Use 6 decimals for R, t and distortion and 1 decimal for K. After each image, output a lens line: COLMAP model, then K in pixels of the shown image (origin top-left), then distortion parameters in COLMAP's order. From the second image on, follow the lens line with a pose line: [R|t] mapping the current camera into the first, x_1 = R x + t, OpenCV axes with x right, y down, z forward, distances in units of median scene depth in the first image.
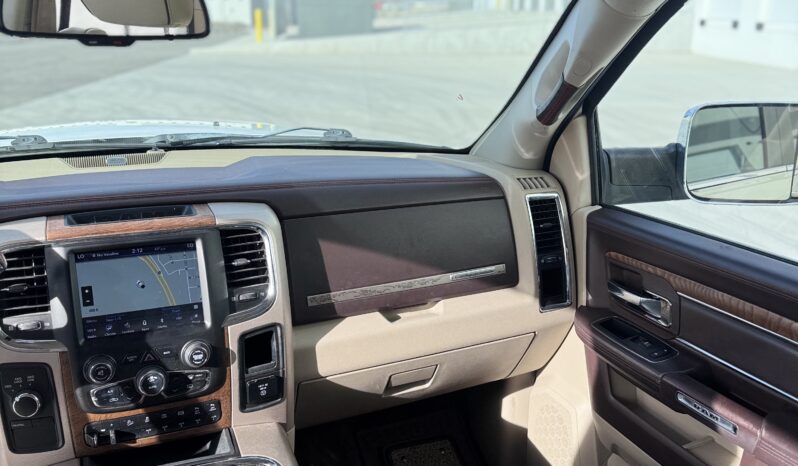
lens RADIAL K [[750.9, 0, 396.9], [0, 750.9, 236.5], [0, 0, 1]] dist [0.194602, -0.441030]
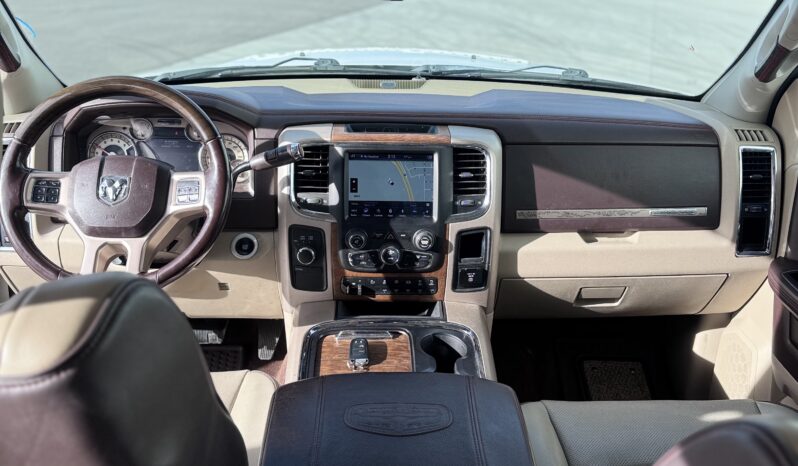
lens RADIAL K [[750.9, 0, 396.9], [0, 750.9, 236.5], [0, 0, 1]] dist [0.194602, -0.441030]
pose [[0.934730, 0.147303, -0.323390, 0.095190], [-0.116921, 0.986856, 0.111560, 0.007479], [0.335572, -0.066467, 0.939667, -0.199695]]
